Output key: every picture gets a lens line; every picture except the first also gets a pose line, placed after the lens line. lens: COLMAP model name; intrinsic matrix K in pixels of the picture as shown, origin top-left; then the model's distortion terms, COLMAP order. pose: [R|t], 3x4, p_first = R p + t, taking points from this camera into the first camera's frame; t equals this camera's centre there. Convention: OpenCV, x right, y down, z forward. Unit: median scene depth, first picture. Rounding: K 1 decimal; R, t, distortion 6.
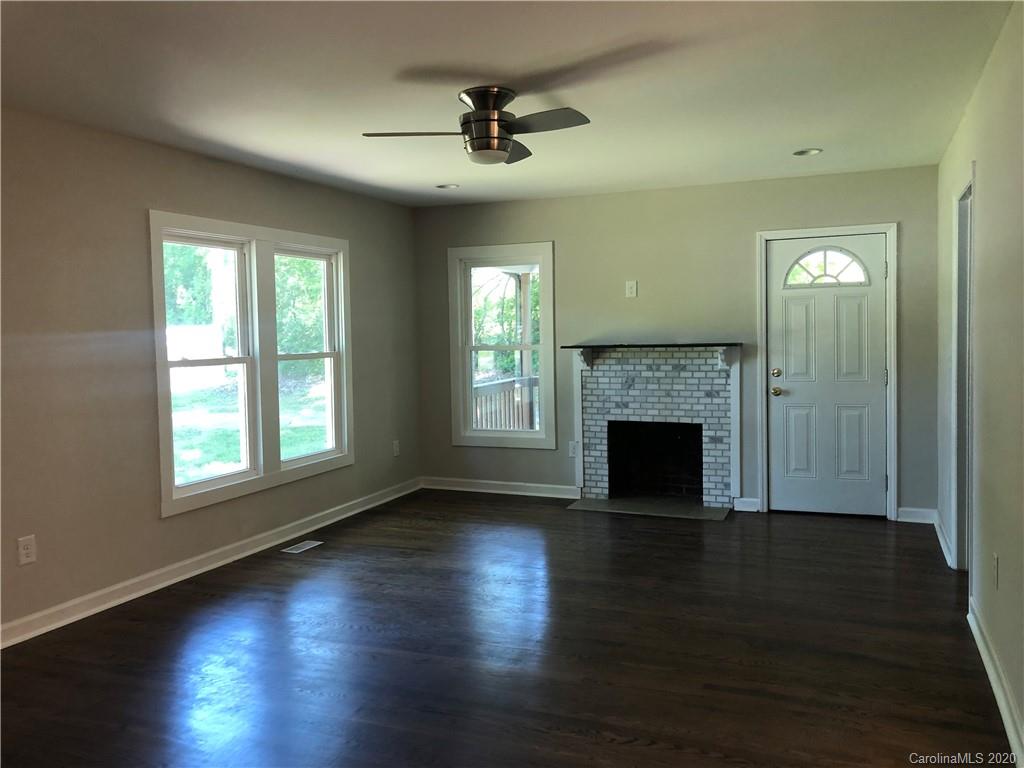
lens RADIAL K [[840.6, 0, 517.6], [0, 840.6, 378.4], [0, 0, 1]] dist [-0.005039, -0.002775]
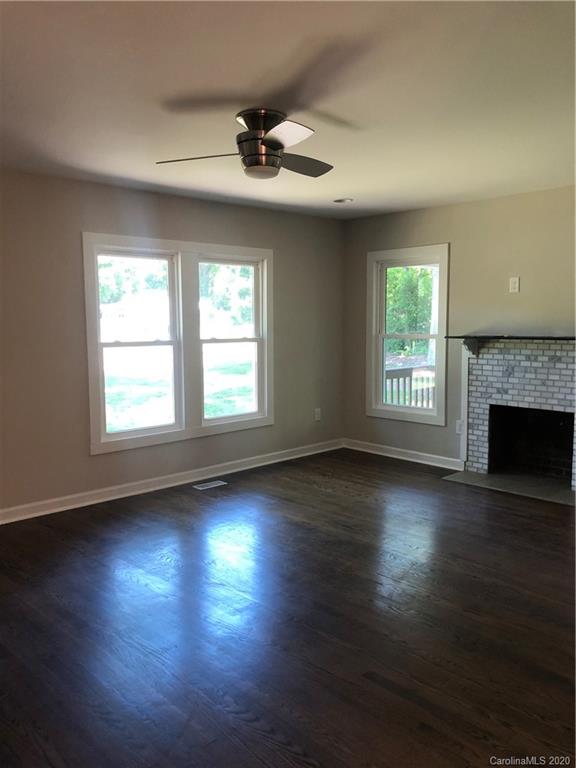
lens RADIAL K [[630.5, 0, 288.0], [0, 630.5, 384.0], [0, 0, 1]] dist [-0.005039, -0.002775]
pose [[0.903738, 0.052801, -0.424817, 0.221530], [-0.031792, 0.997902, 0.056399, -0.015167], [0.426903, -0.037464, 0.903521, 0.135621]]
